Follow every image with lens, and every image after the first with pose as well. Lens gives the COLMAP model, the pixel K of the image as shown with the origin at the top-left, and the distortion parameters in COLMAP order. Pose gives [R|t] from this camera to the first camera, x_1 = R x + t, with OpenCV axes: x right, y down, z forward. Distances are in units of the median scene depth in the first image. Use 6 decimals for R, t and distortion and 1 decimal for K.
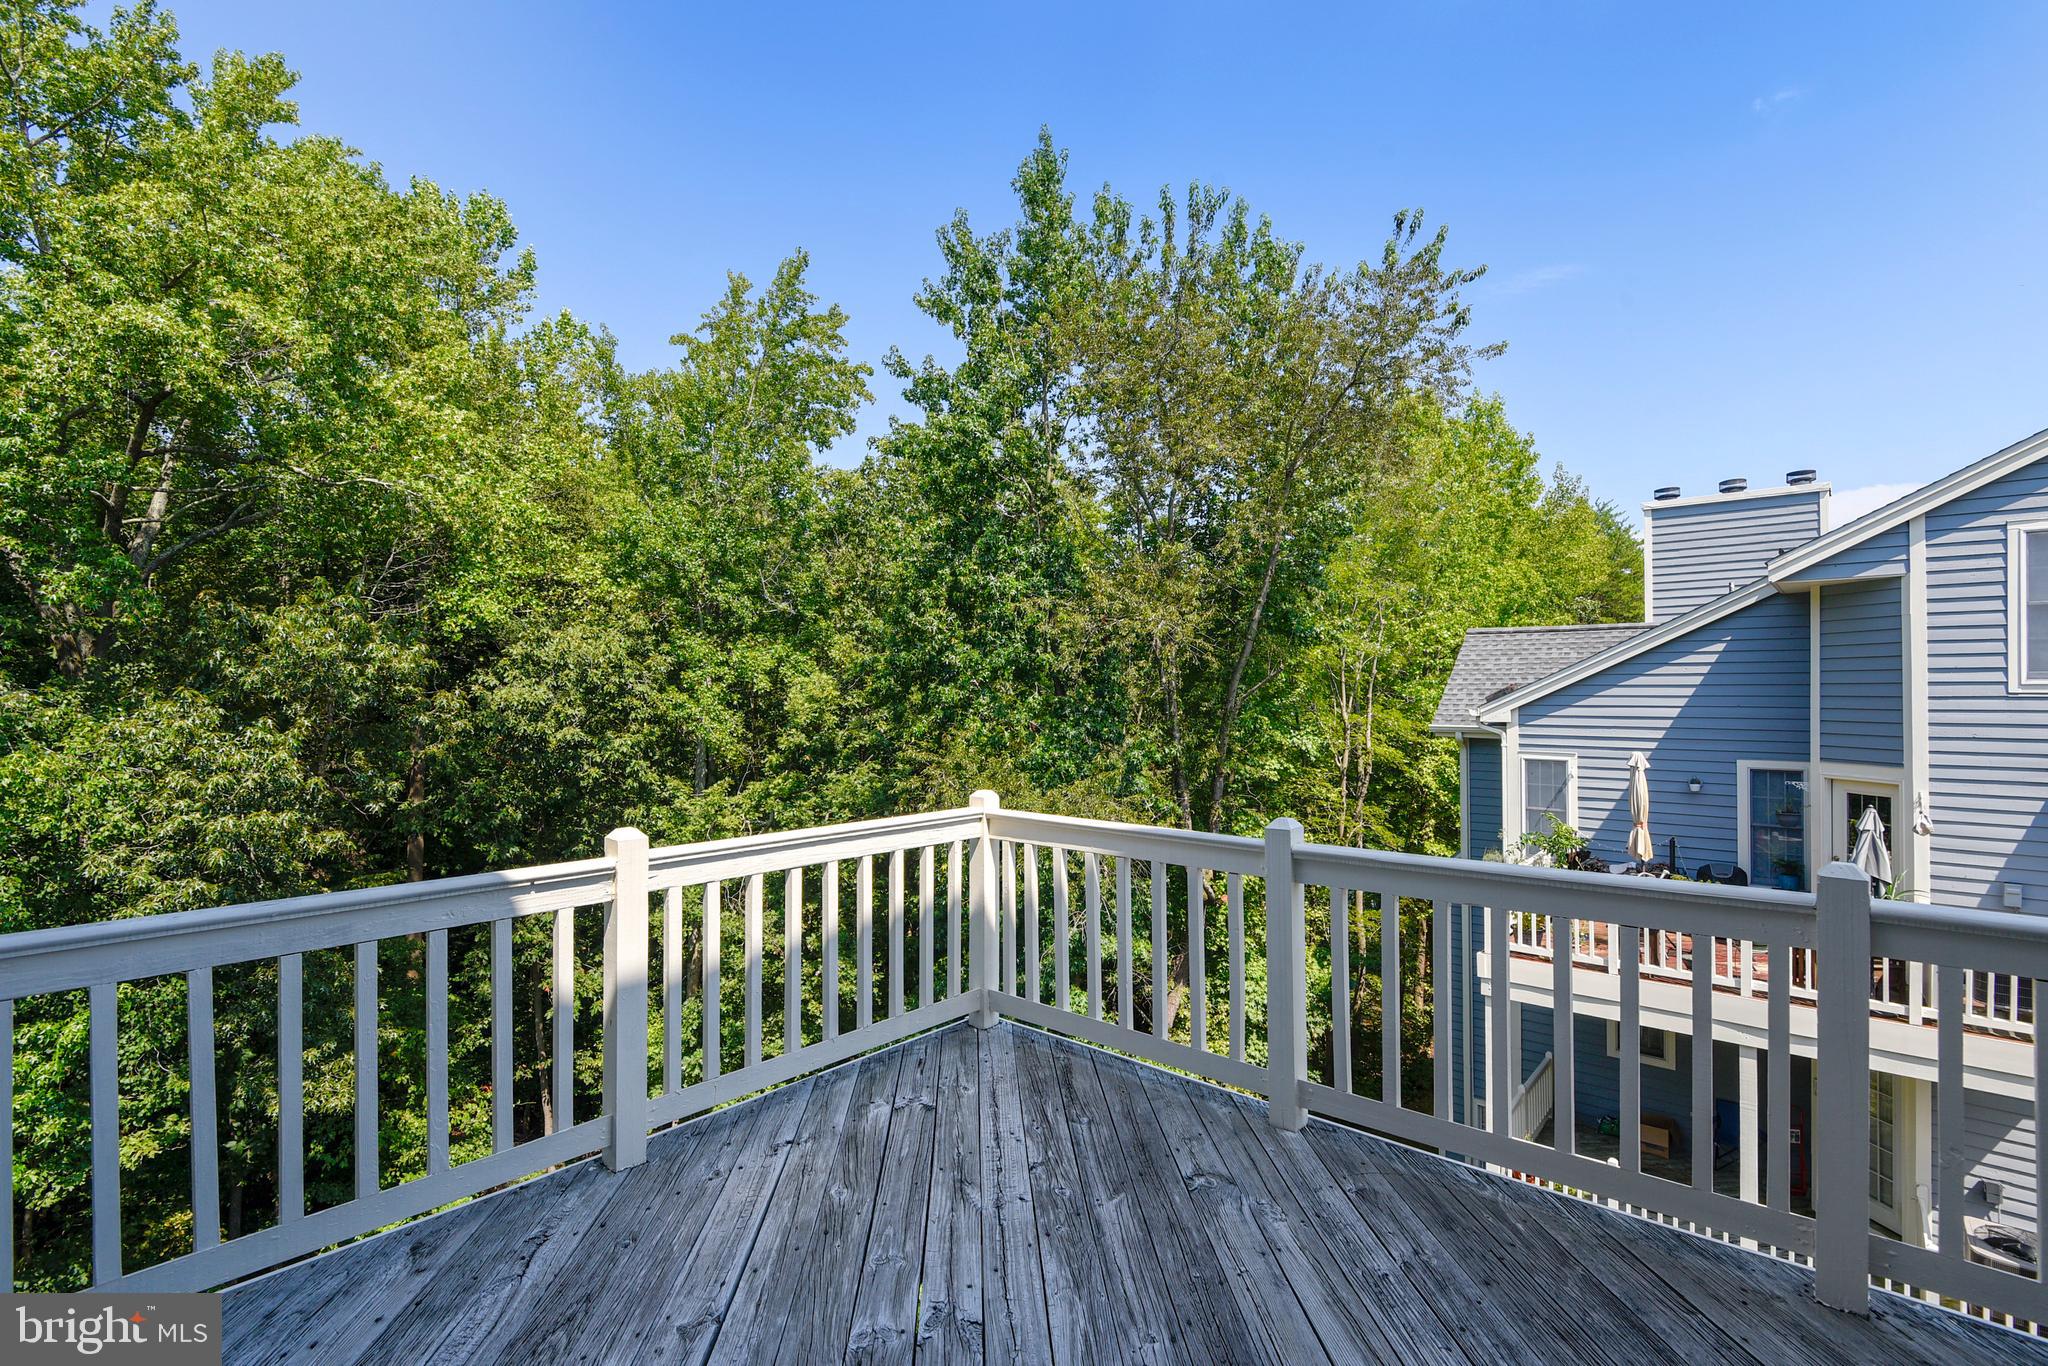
lens RADIAL K [[937.5, 0, 1027.3], [0, 937.5, 694.1], [0, 0, 1]] dist [0.026440, -0.017886]
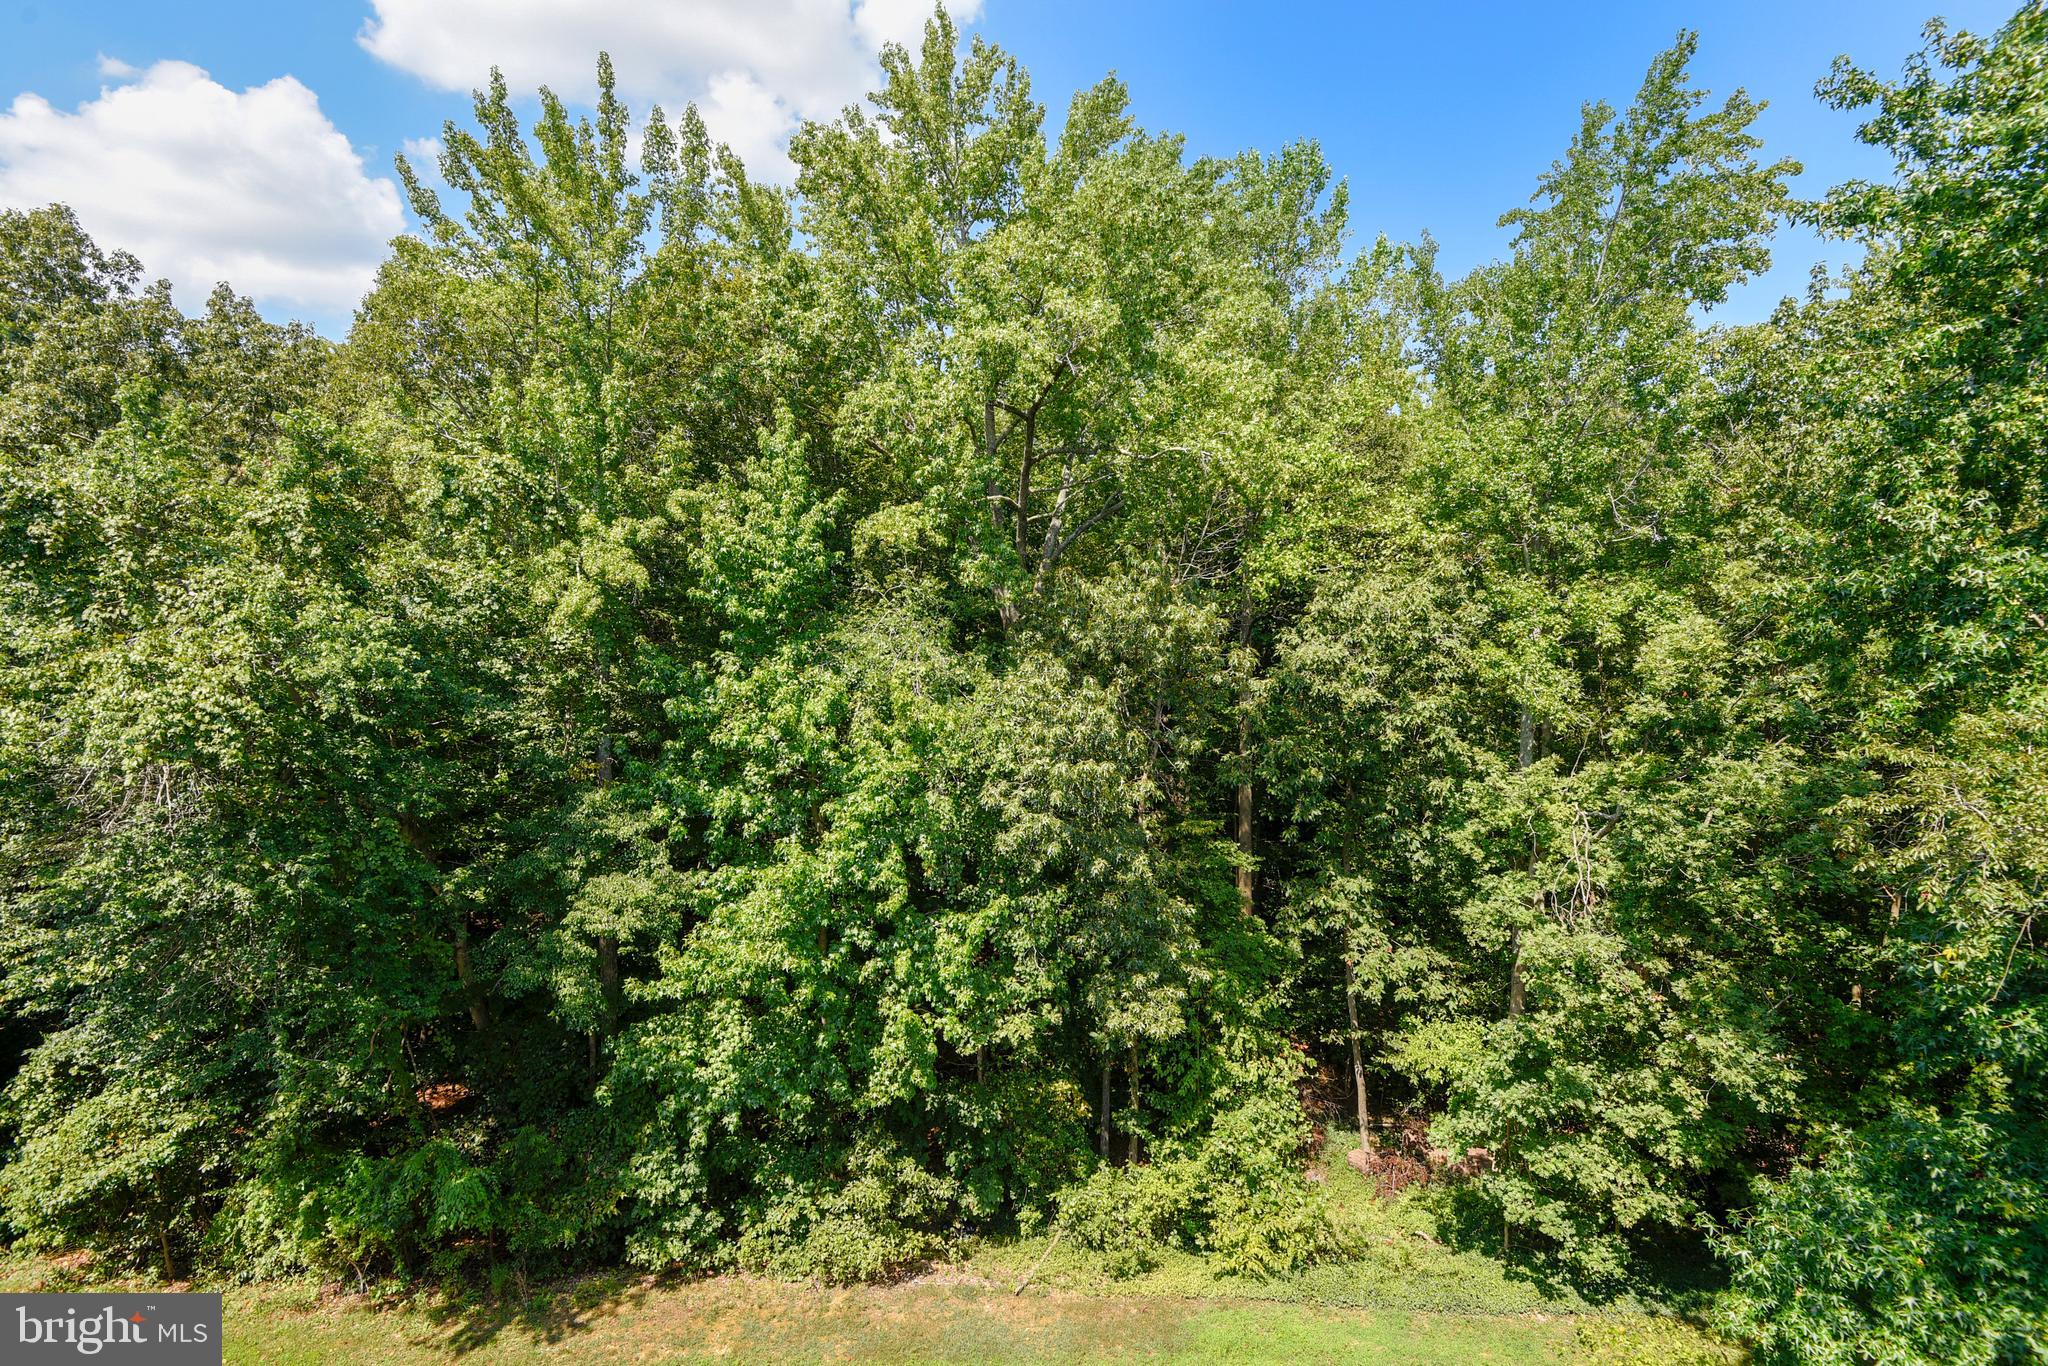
lens RADIAL K [[937.5, 0, 1027.3], [0, 937.5, 694.1], [0, 0, 1]] dist [0.026440, -0.017886]
pose [[0.663819, 0.020397, -0.747615, -0.020803], [0.014178, 0.999105, 0.039847, 0.000332], [0.747759, -0.037051, 0.662936, 0.143521]]
